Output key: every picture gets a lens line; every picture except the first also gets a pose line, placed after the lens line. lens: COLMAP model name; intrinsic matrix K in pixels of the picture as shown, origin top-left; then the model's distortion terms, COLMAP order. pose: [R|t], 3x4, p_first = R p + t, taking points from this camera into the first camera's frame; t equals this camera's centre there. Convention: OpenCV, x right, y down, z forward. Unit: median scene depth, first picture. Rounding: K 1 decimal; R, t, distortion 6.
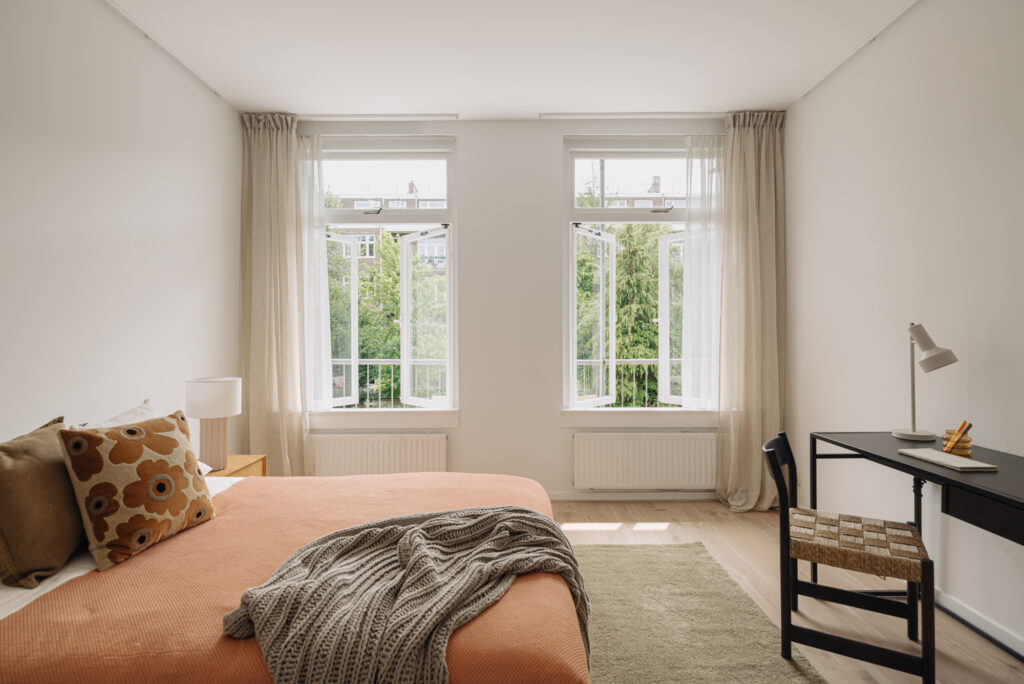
lens RADIAL K [[519.4, 0, 527.4], [0, 519.4, 336.1], [0, 0, 1]] dist [0.009592, -0.004020]
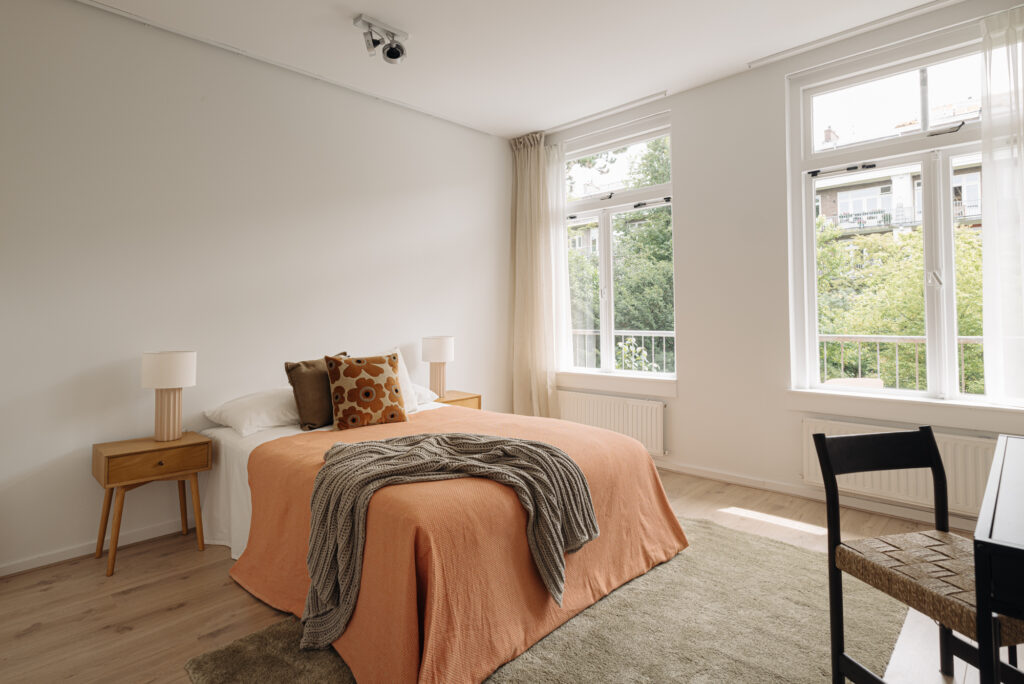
lens RADIAL K [[556.1, 0, 509.1], [0, 556.1, 302.8], [0, 0, 1]] dist [-0.001904, 0.003035]
pose [[0.703964, -0.022529, -0.709879, 0.919205], [0.009847, 0.999710, -0.021963, 0.029205], [0.710168, 0.008471, 0.703982, 0.024904]]
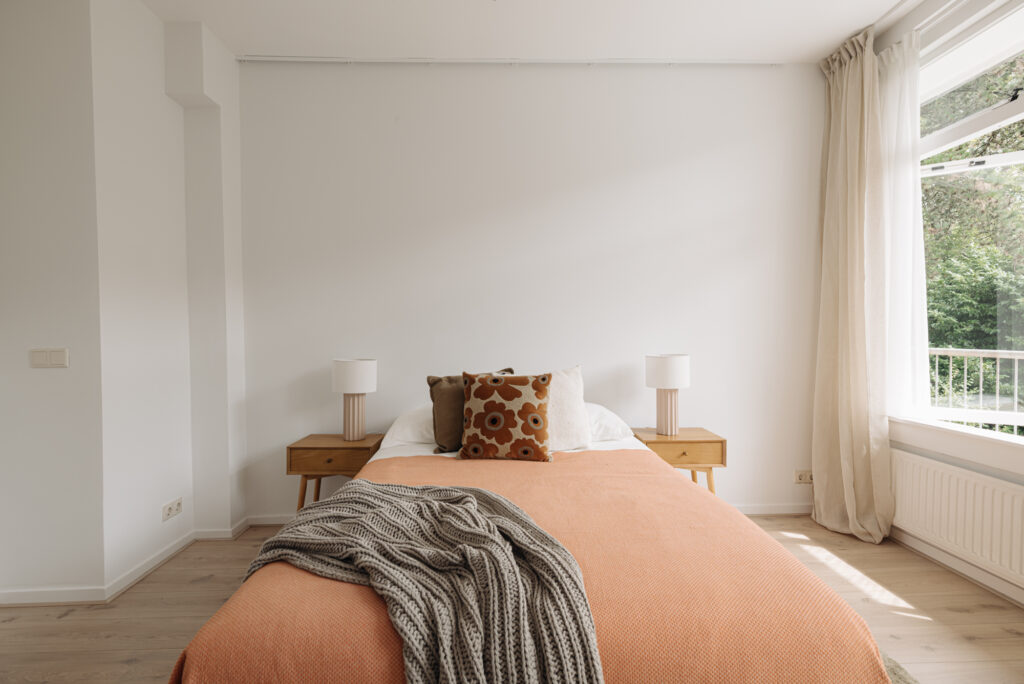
lens RADIAL K [[501.7, 0, 514.9], [0, 501.7, 340.9], [0, 0, 1]] dist [0.006133, -0.001086]
pose [[-0.005253, 0.015048, -0.999873, 0.645925], [0.006388, 0.999867, 0.015014, 0.047175], [0.999966, -0.006308, -0.005349, 1.023312]]
